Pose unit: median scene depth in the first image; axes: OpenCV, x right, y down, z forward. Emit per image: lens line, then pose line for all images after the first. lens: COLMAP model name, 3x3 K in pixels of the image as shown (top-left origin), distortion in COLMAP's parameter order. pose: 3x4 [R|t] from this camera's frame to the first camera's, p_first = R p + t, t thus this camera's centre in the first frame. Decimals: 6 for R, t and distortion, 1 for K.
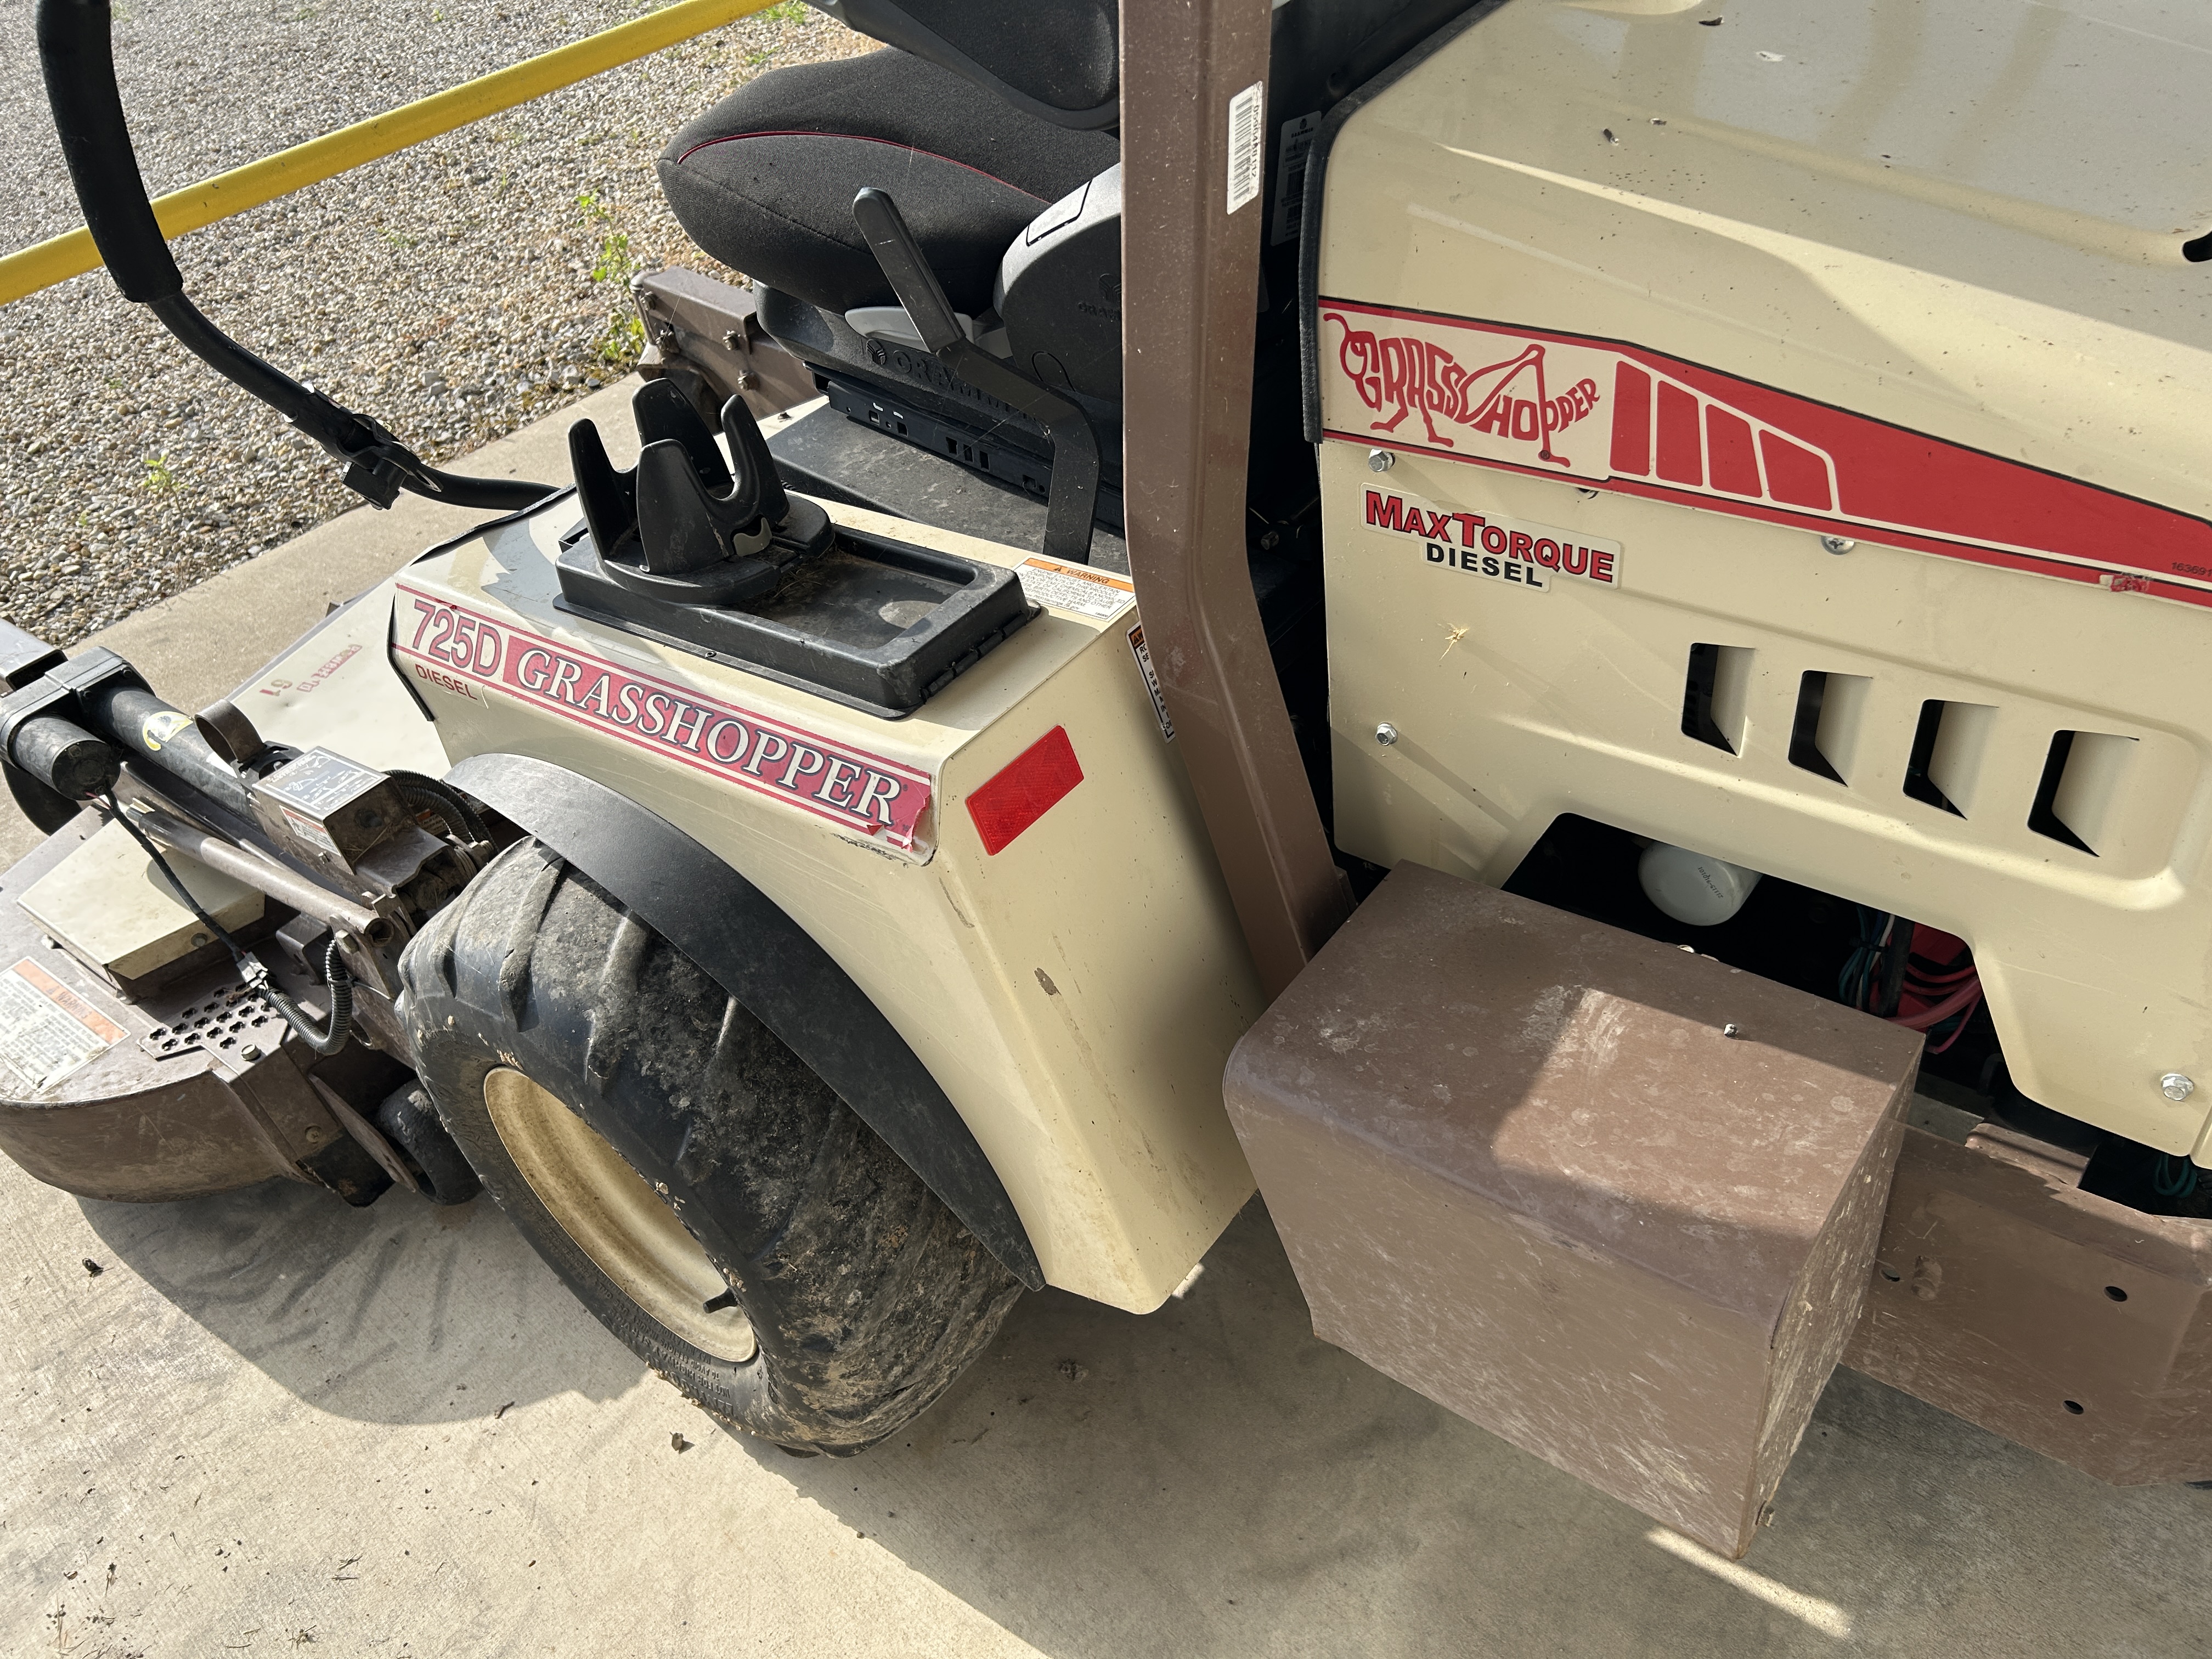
lens RADIAL K [[1672.1, 0, 1096.8], [0, 1672.1, 825.7], [0, 0, 1]] dist [0.070821, -0.091182]
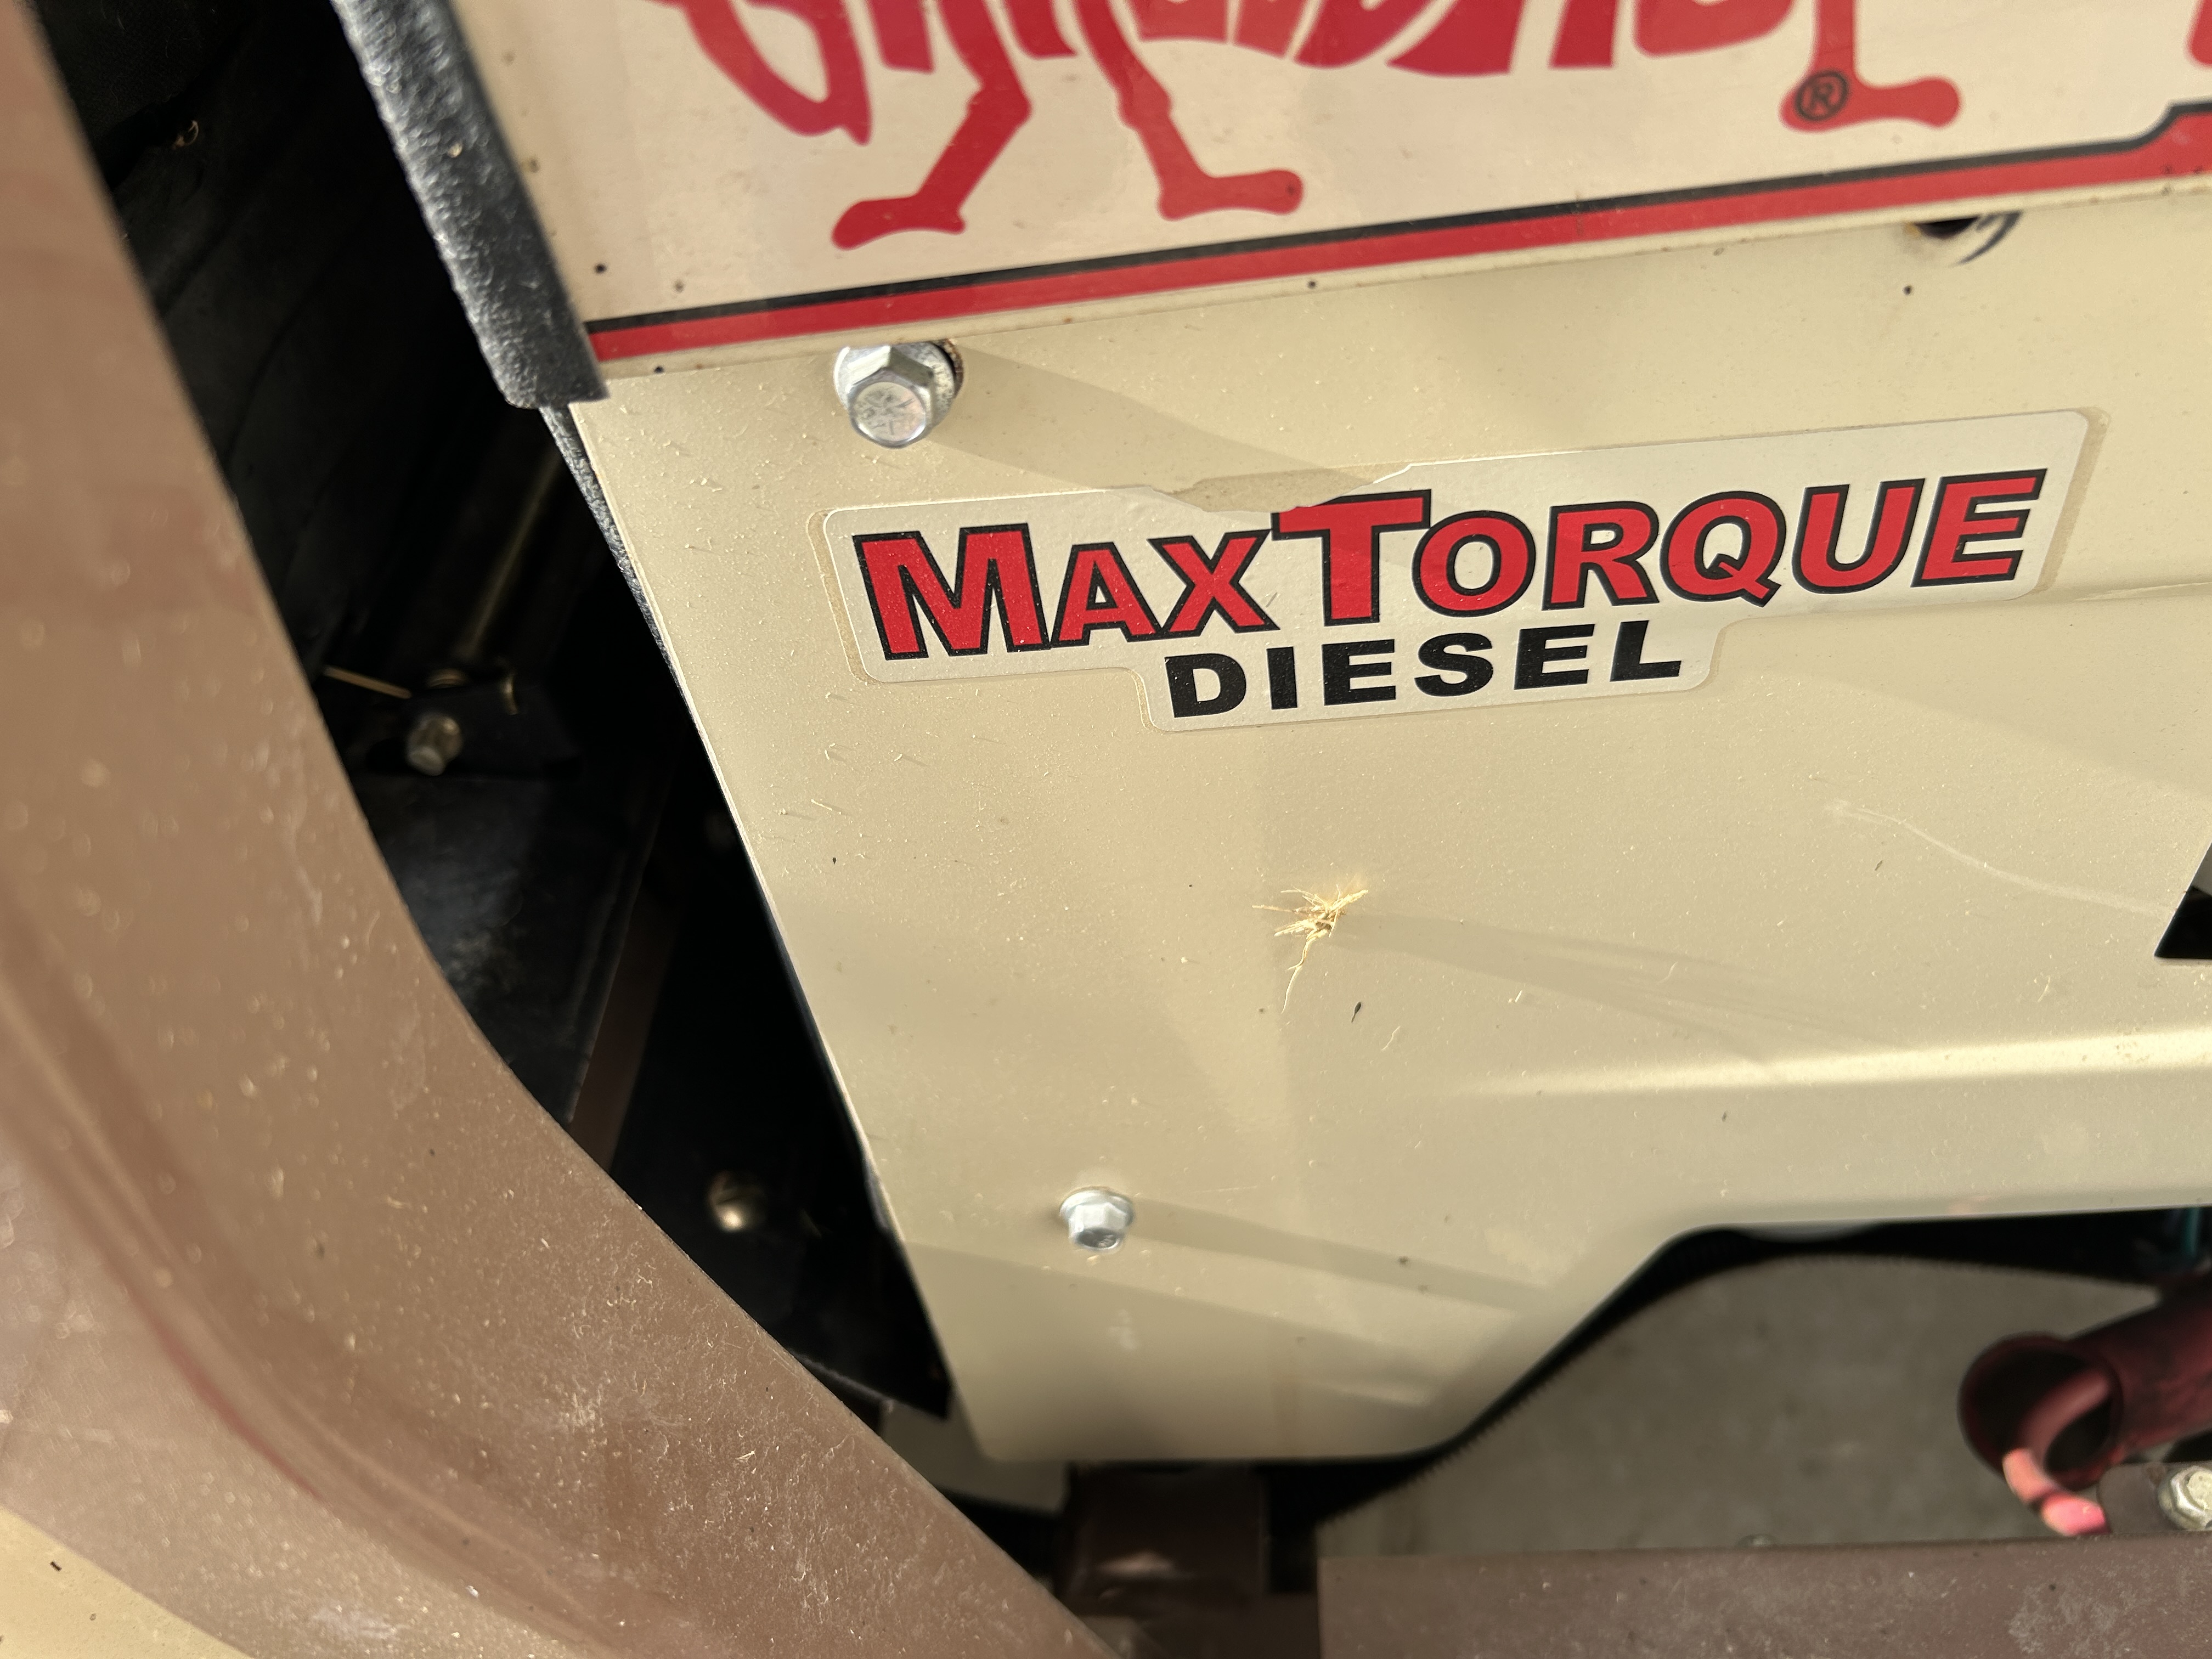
lens RADIAL K [[1672.1, 0, 1096.8], [0, 1672.1, 825.7], [0, 0, 1]] dist [0.070821, -0.091182]
pose [[0.807710, -0.403621, 0.429761, 0.079853], [0.383900, 0.913274, 0.136206, -0.200450], [-0.447465, 0.054970, 0.892610, 0.860683]]
